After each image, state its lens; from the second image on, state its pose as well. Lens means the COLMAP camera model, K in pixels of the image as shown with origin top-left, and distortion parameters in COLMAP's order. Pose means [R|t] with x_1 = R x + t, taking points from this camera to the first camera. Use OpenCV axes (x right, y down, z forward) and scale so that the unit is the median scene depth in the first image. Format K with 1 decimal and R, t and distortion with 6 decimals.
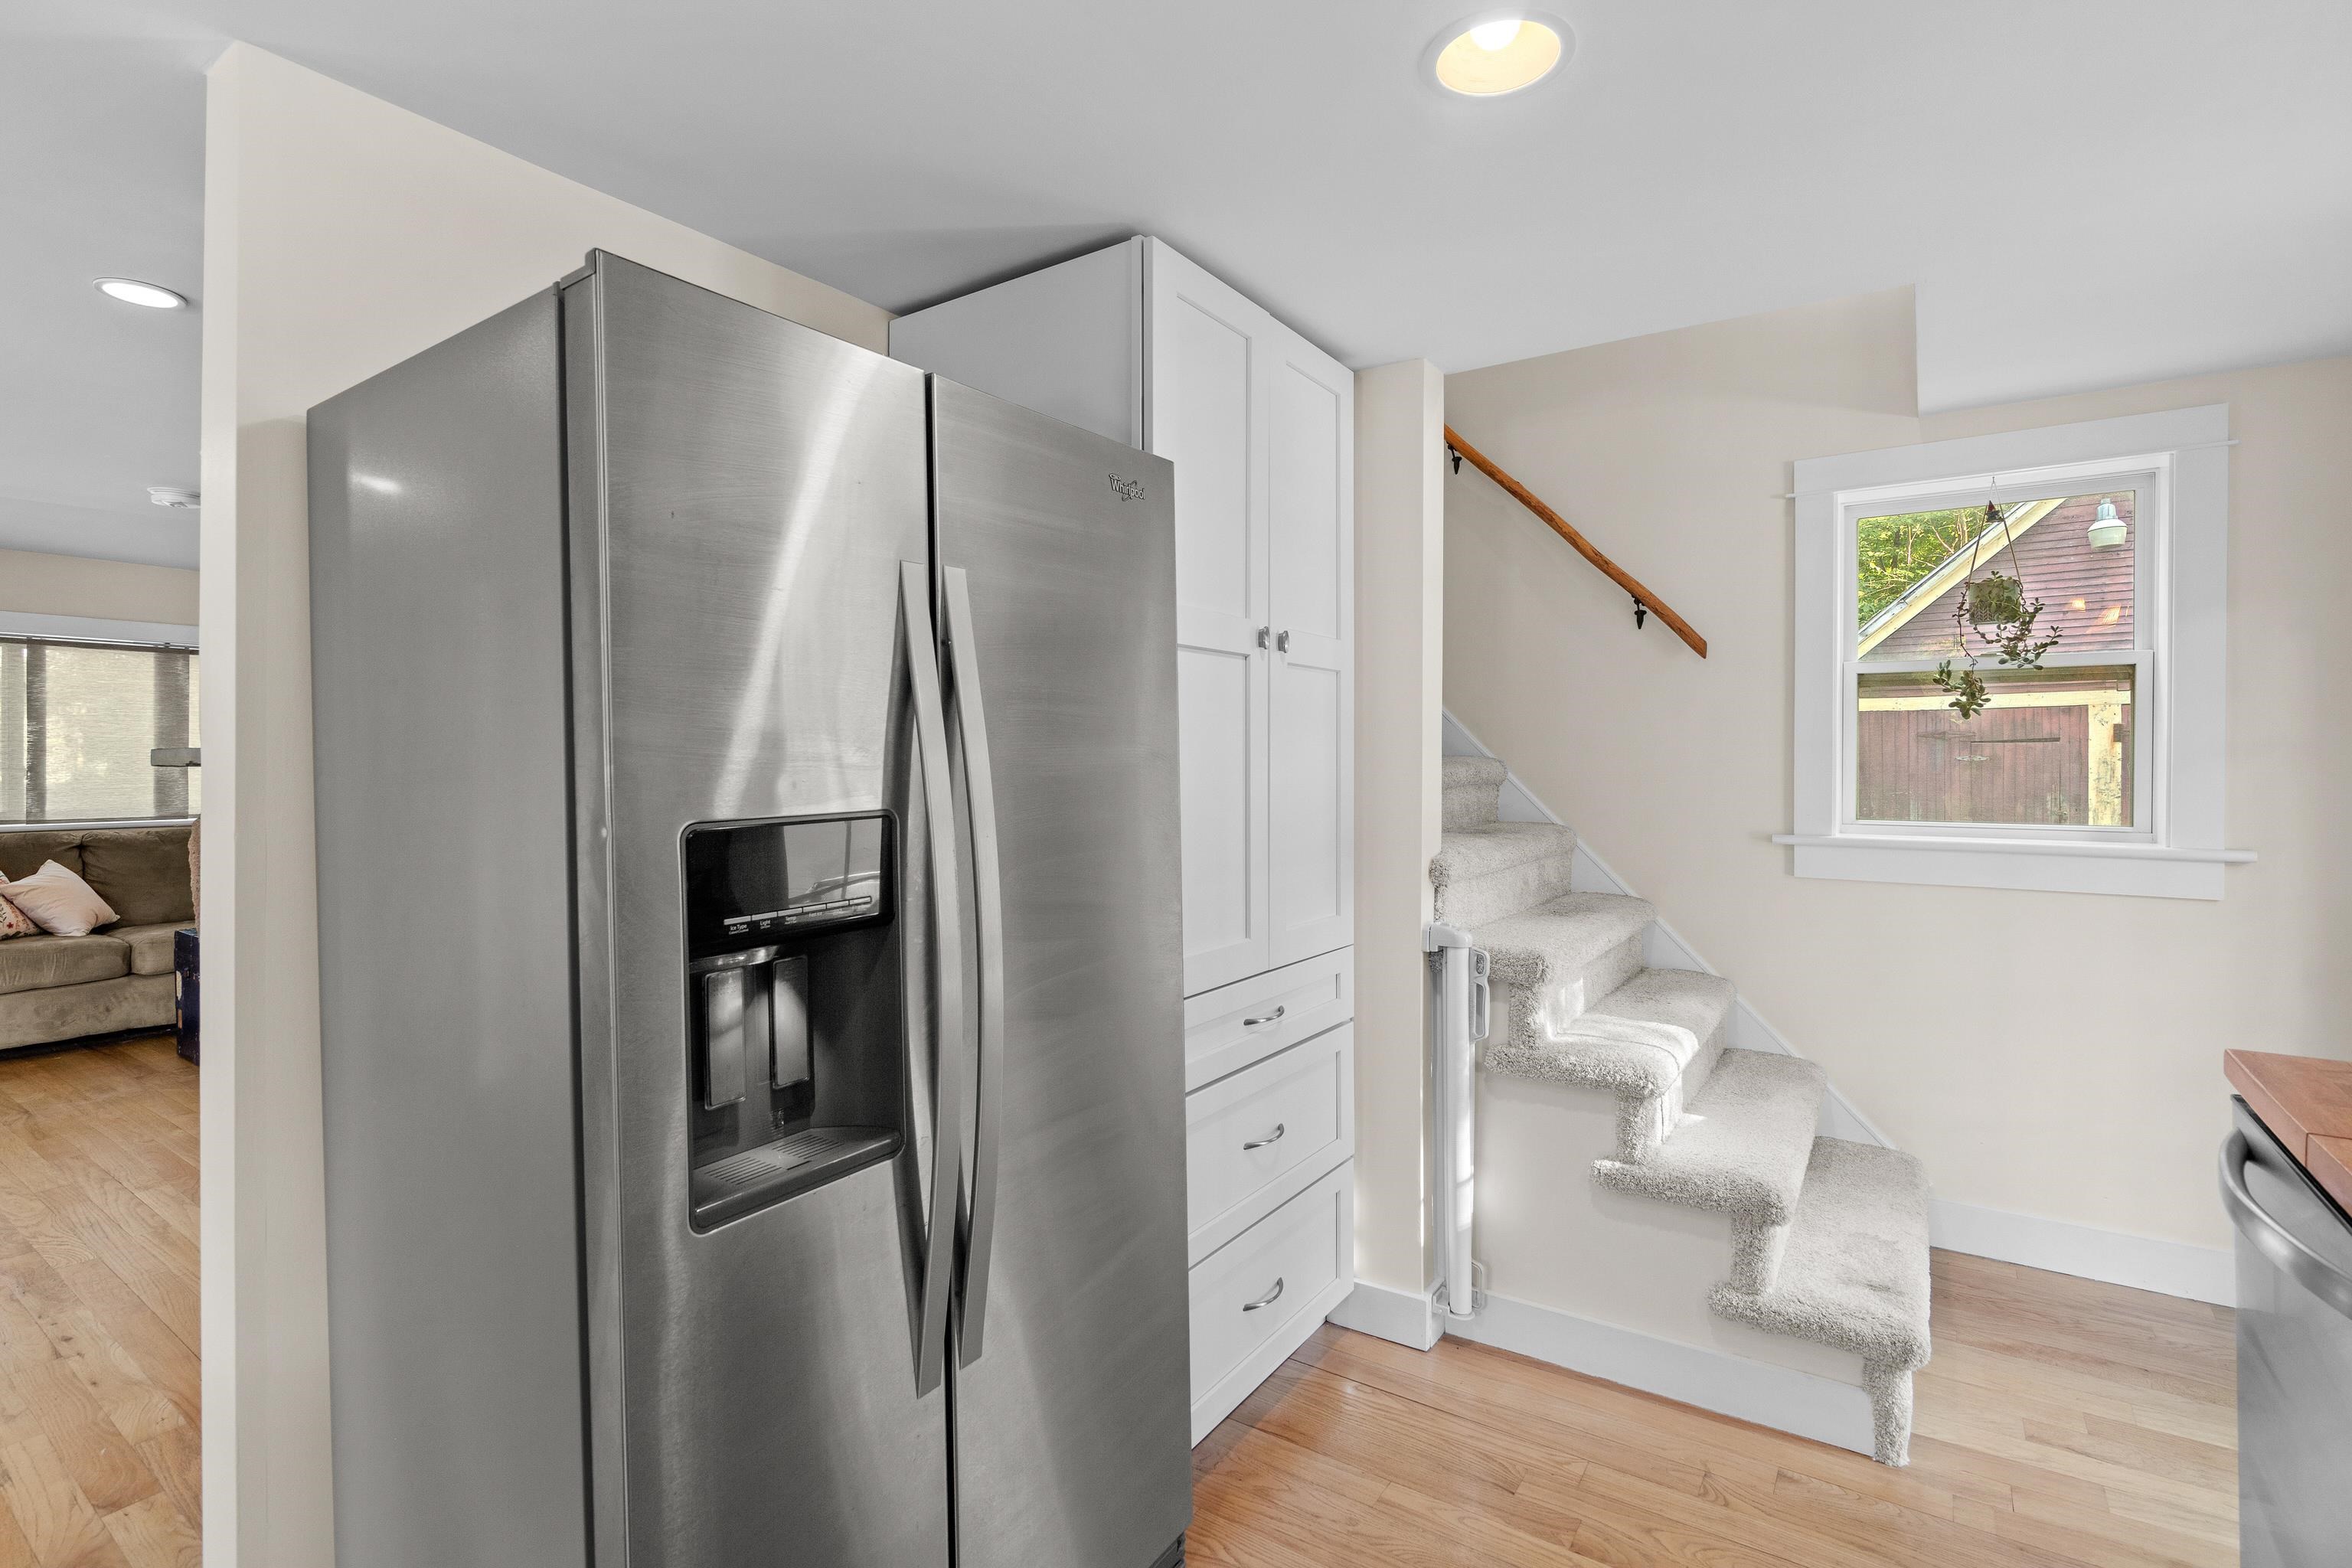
lens RADIAL K [[1091.0, 0, 1162.6], [0, 1091.0, 773.0], [0, 0, 1]] dist [-0.001023, -0.000148]
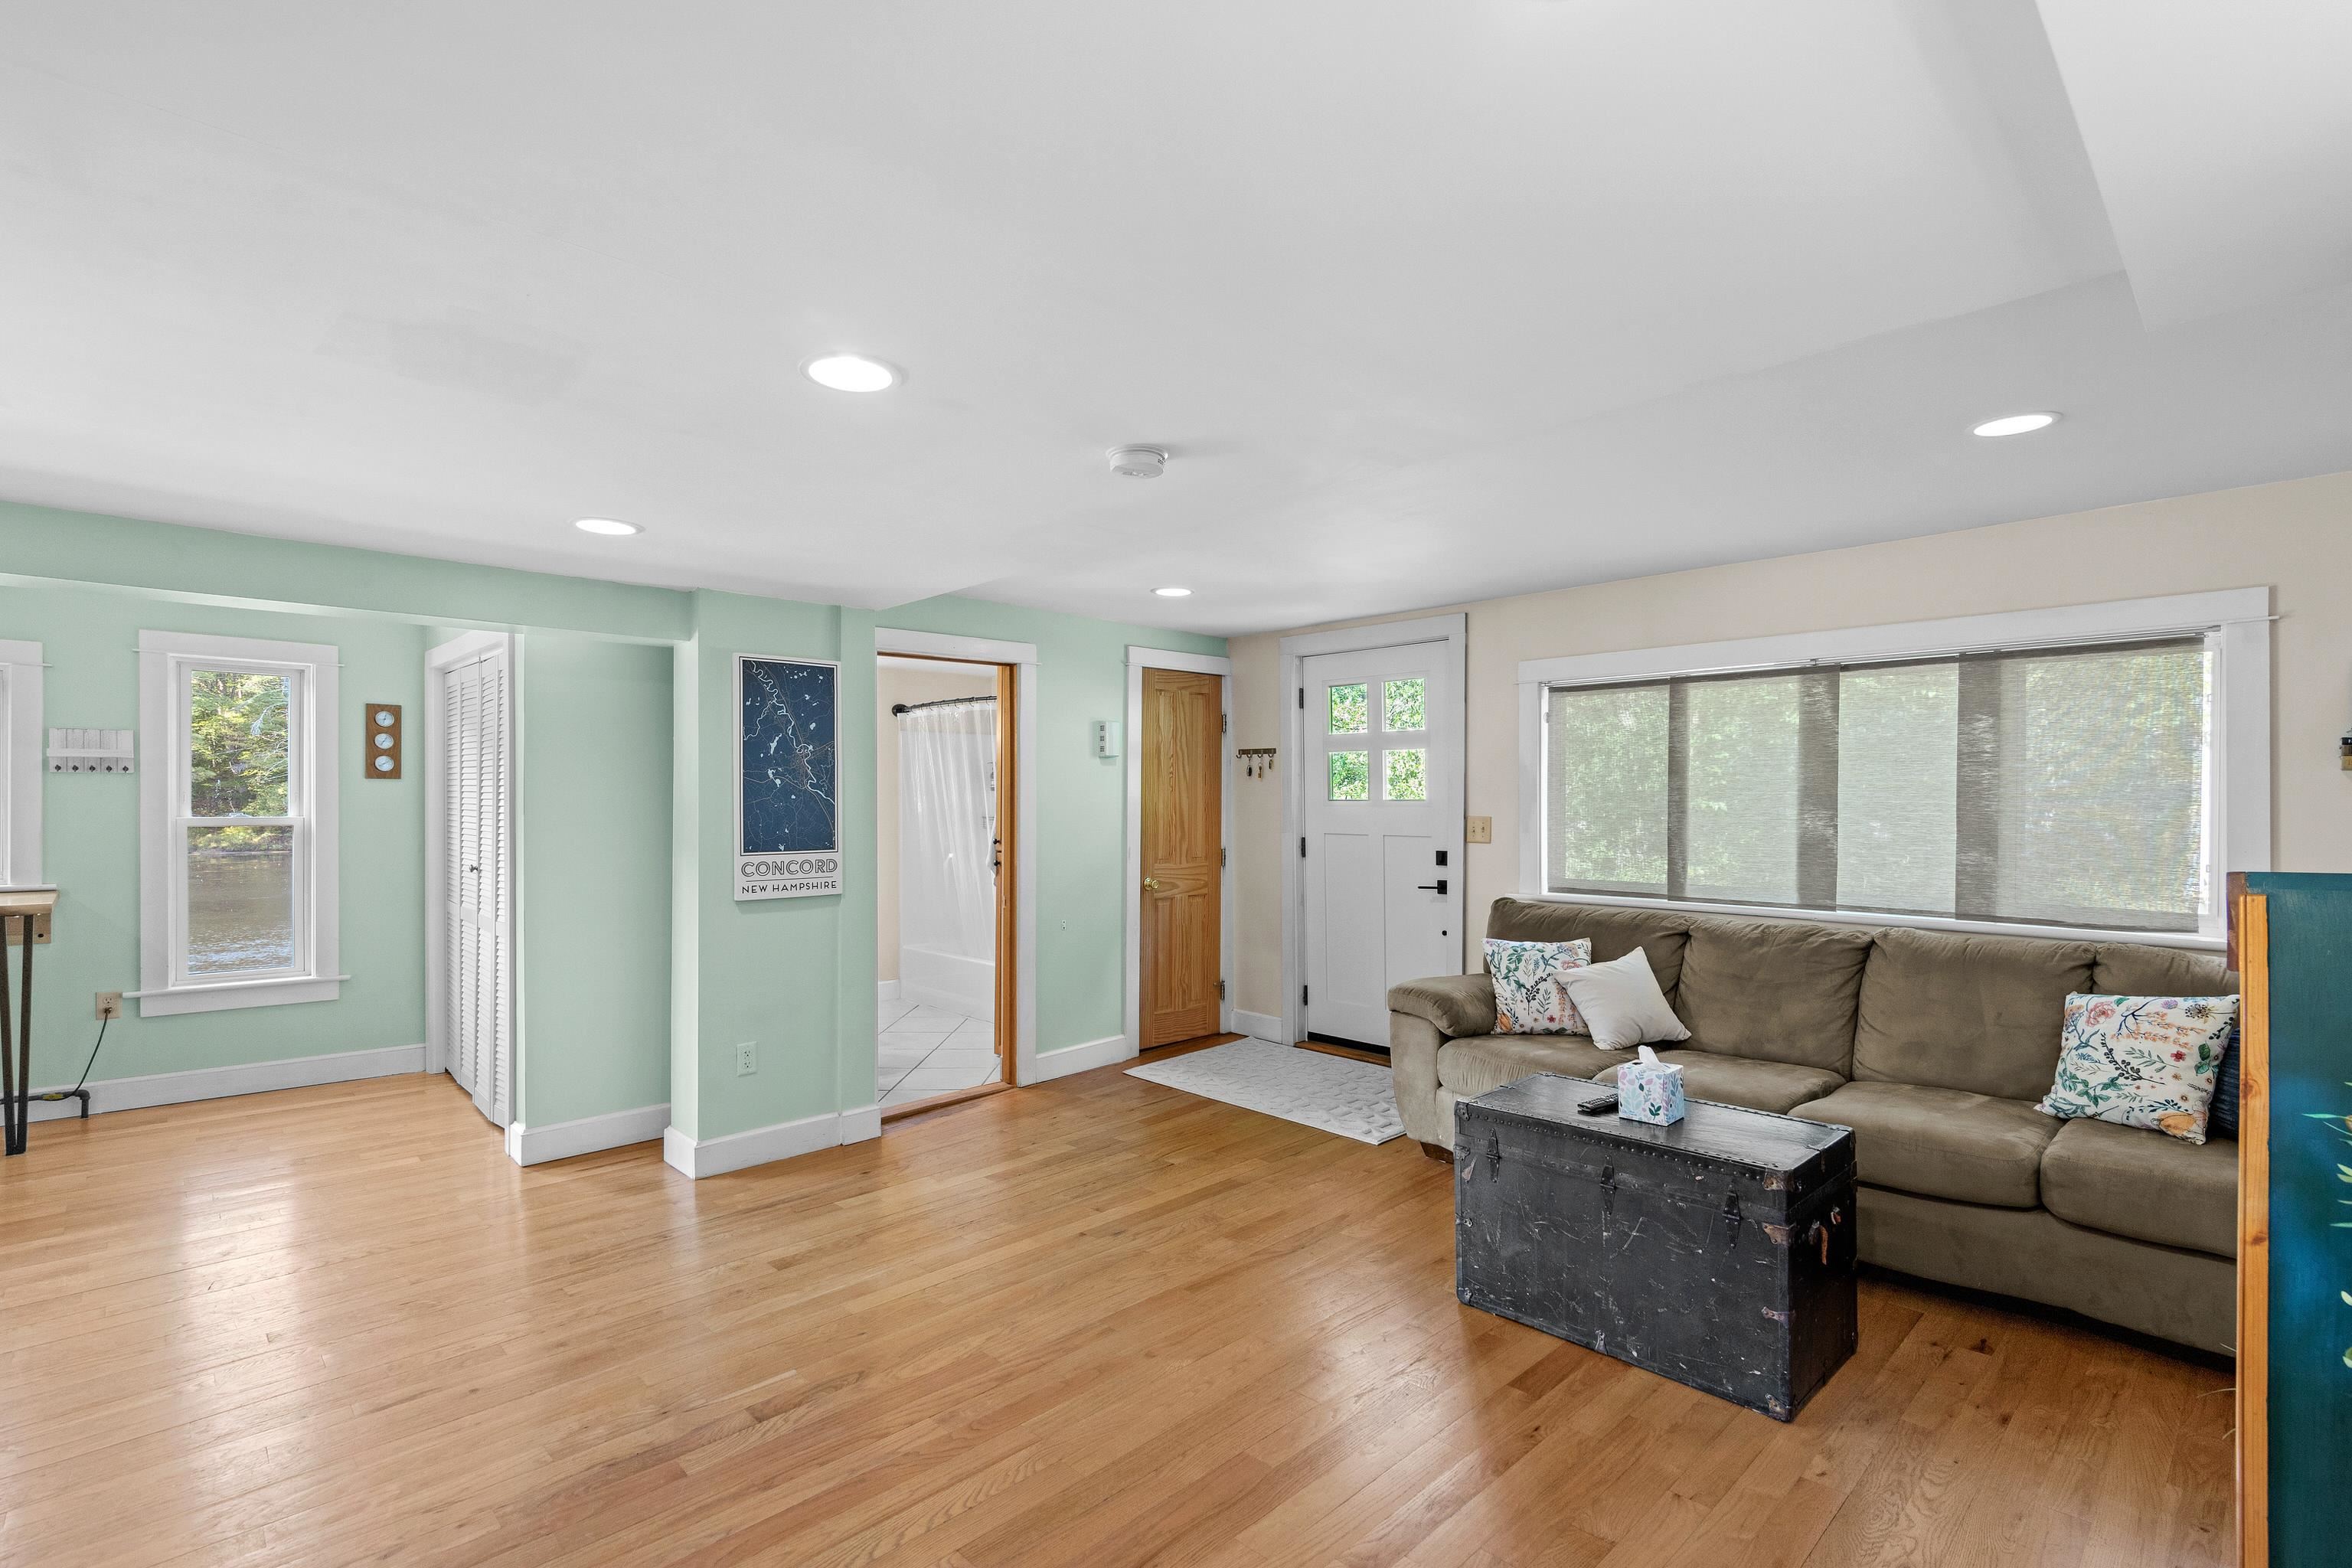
lens RADIAL K [[1091.0, 0, 1180.5], [0, 1091.0, 799.1], [0, 0, 1]] dist [-0.001023, -0.000148]
pose [[-0.202026, -0.004218, -0.979371, -0.149922], [-0.013280, 0.999911, -0.001567, -0.024479], [0.979290, 0.012689, -0.202064, 0.811210]]
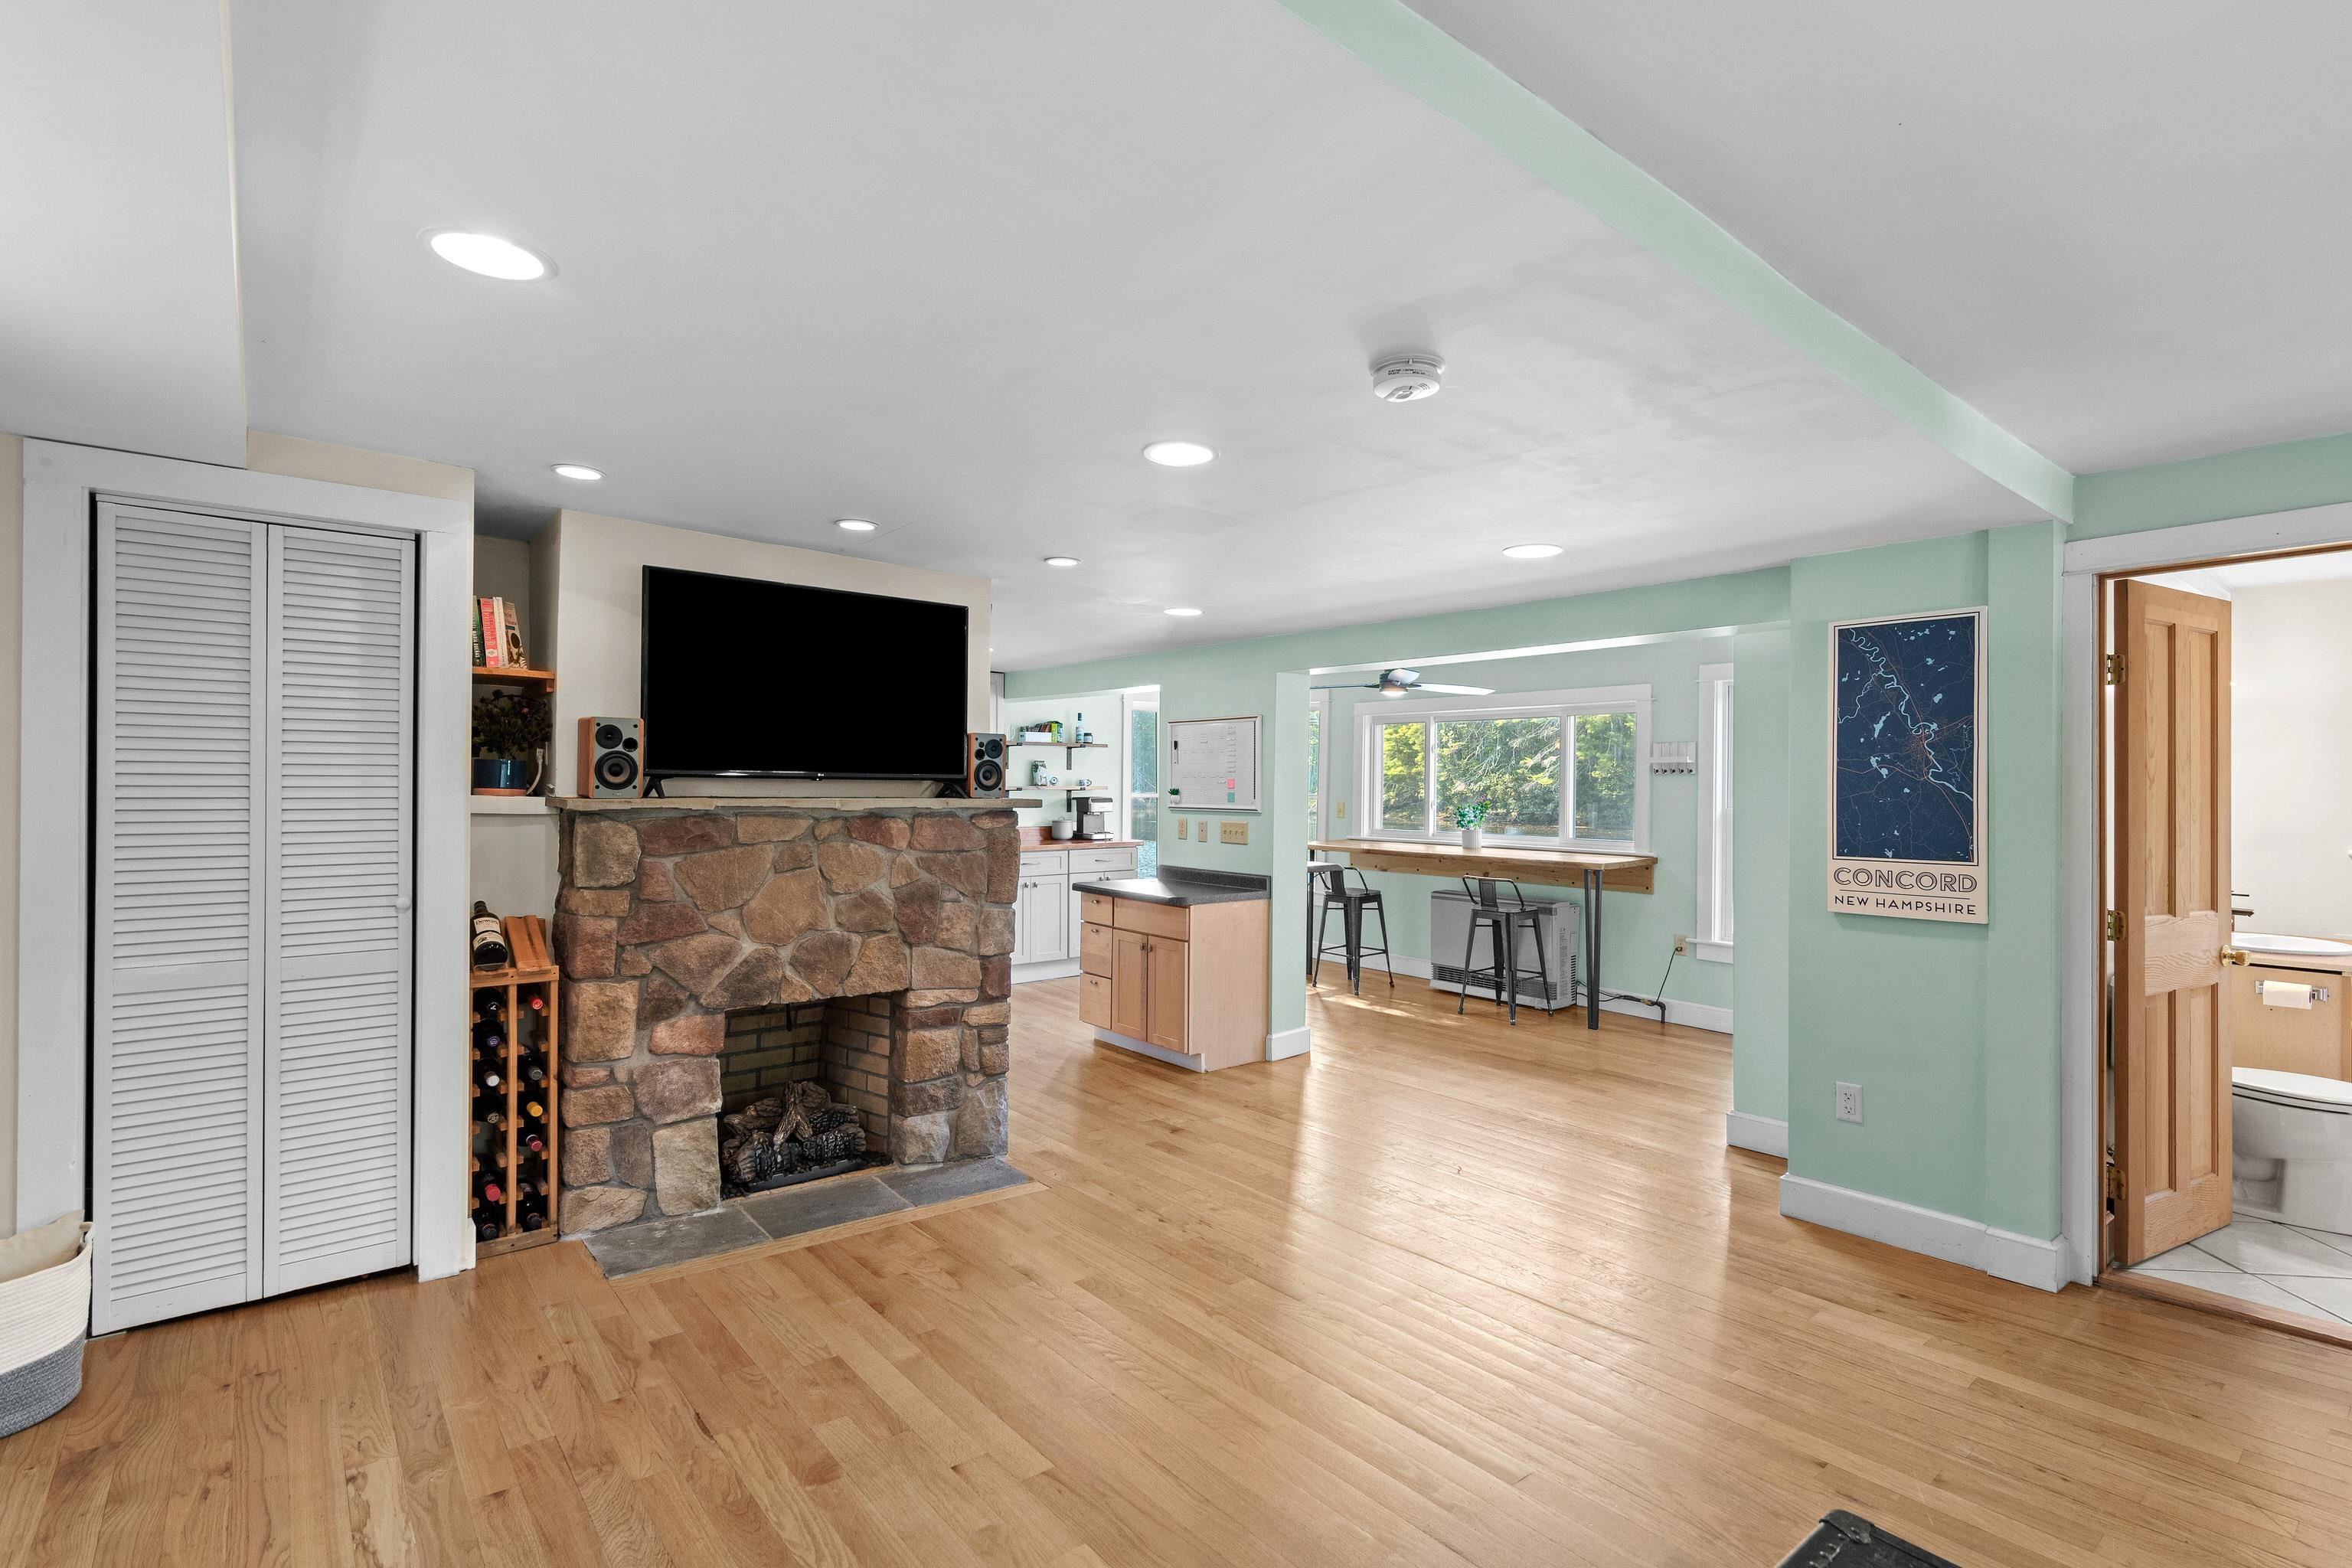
lens RADIAL K [[1091.0, 0, 1181.2], [0, 1091.0, 779.2], [0, 0, 1]] dist [-0.001023, -0.000148]
pose [[-0.963277, -0.010617, 0.268299, -0.656493], [-0.010102, 0.999944, 0.003300, -0.027999], [-0.268319, 0.000468, -0.963330, 1.100620]]
